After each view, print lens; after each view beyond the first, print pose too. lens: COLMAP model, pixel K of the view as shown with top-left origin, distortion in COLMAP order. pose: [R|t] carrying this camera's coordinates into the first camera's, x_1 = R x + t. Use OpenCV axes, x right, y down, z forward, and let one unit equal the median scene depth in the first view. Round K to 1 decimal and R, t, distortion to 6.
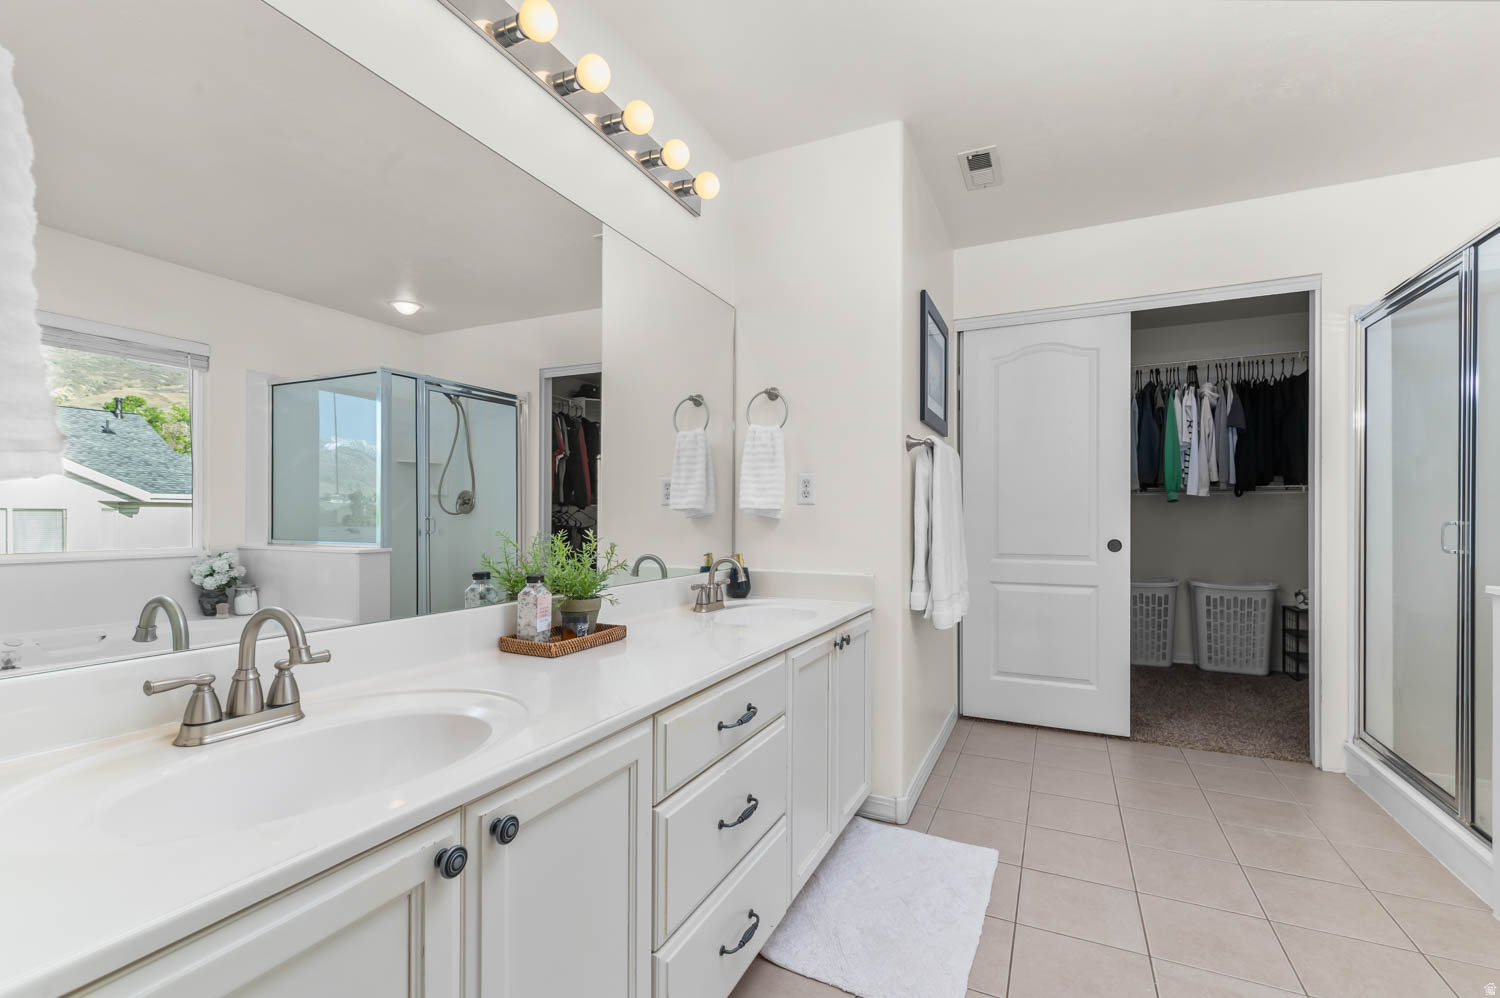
lens RADIAL K [[653.1, 0, 748.8], [0, 653.1, 504.7], [0, 0, 1]] dist [0.002420, 0.000474]
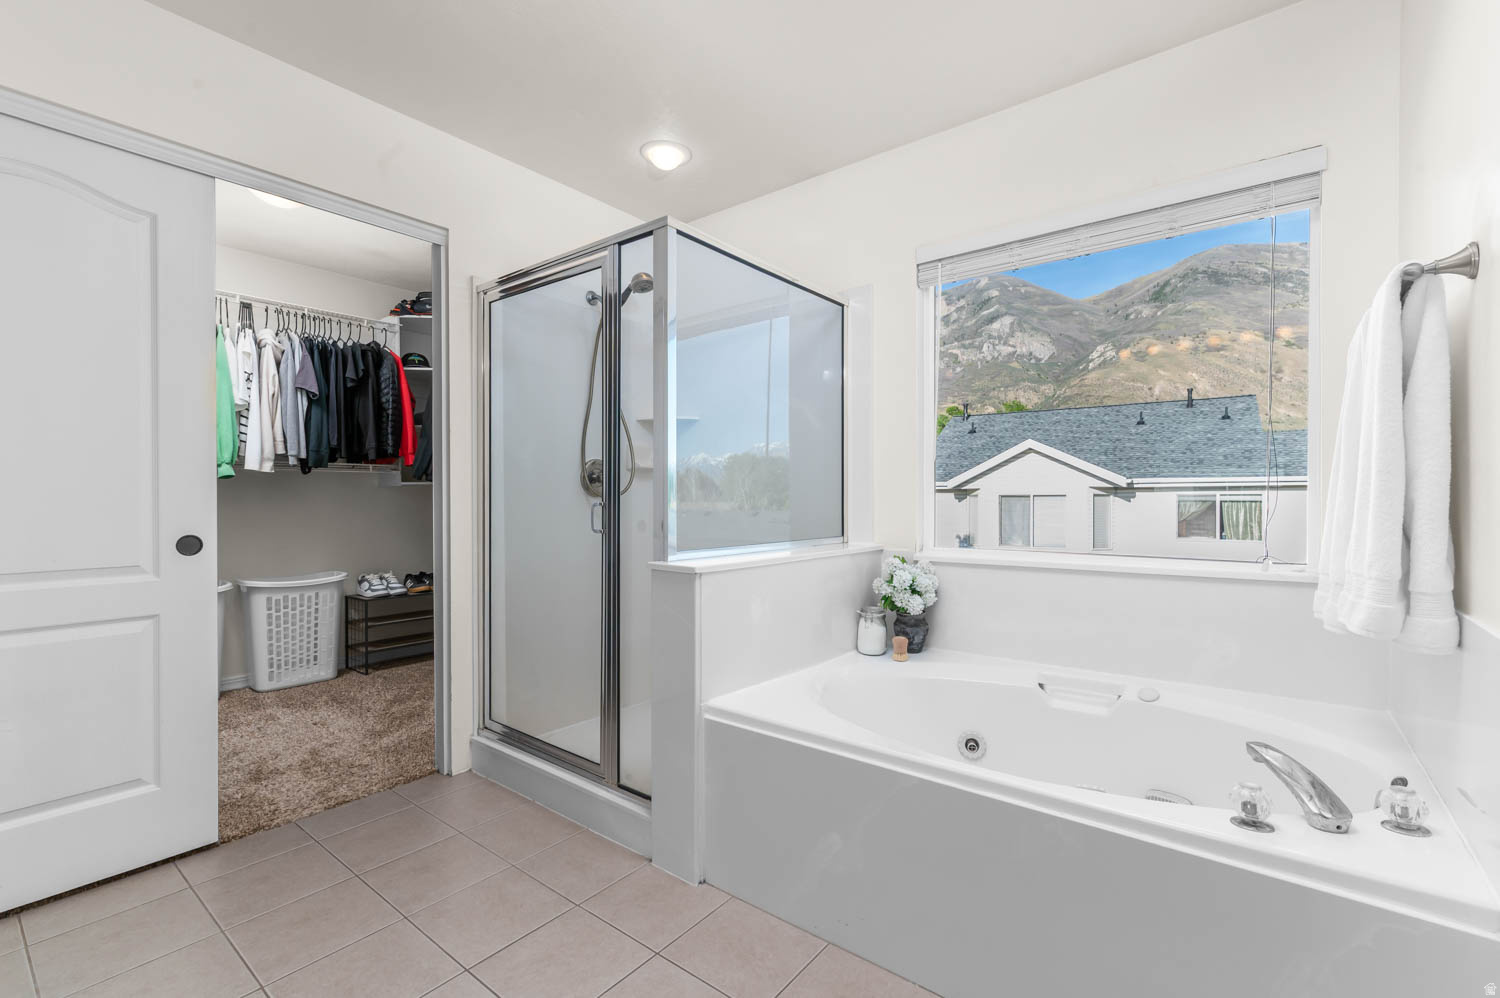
lens RADIAL K [[653.1, 0, 748.8], [0, 653.1, 504.7], [0, 0, 1]] dist [0.002420, 0.000474]
pose [[0.213104, -0.013178, 0.976941, 0.051495], [-0.015653, 0.999735, 0.016900, 0.003846], [-0.976904, -0.018894, 0.212841, 0.270782]]
